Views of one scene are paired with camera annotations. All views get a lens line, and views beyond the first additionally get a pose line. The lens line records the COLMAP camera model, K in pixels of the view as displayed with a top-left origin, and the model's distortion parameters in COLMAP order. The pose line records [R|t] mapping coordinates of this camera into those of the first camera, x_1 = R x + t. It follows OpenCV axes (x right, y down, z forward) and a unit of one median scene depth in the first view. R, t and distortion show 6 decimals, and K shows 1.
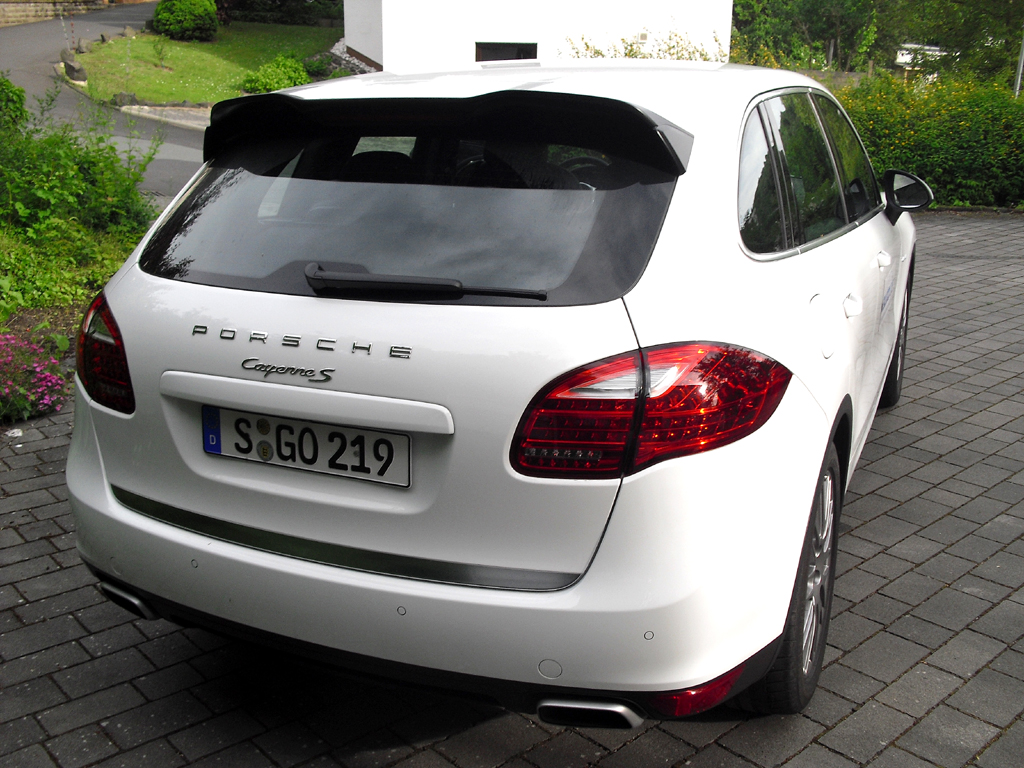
lens RADIAL K [[1053.8, 0, 505.4], [0, 1053.8, 385.4], [0, 0, 1]] dist [-0.099950, 0.000000]
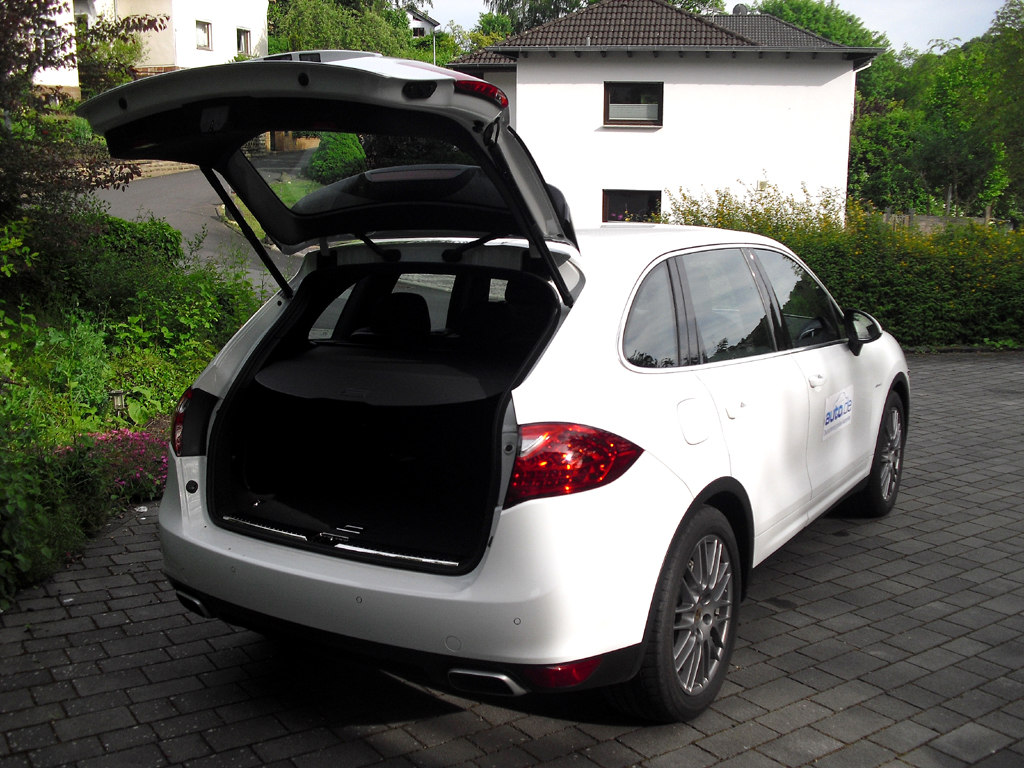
lens RADIAL K [[1053.8, 0, 518.9], [0, 1053.8, 386.3], [0, 0, 1]] dist [-0.099950, 0.000000]
pose [[0.991944, 0.021278, -0.124881, 0.161687], [-0.037067, 0.991400, -0.125509, 0.050091], [0.121136, 0.129126, 0.984201, -0.247840]]
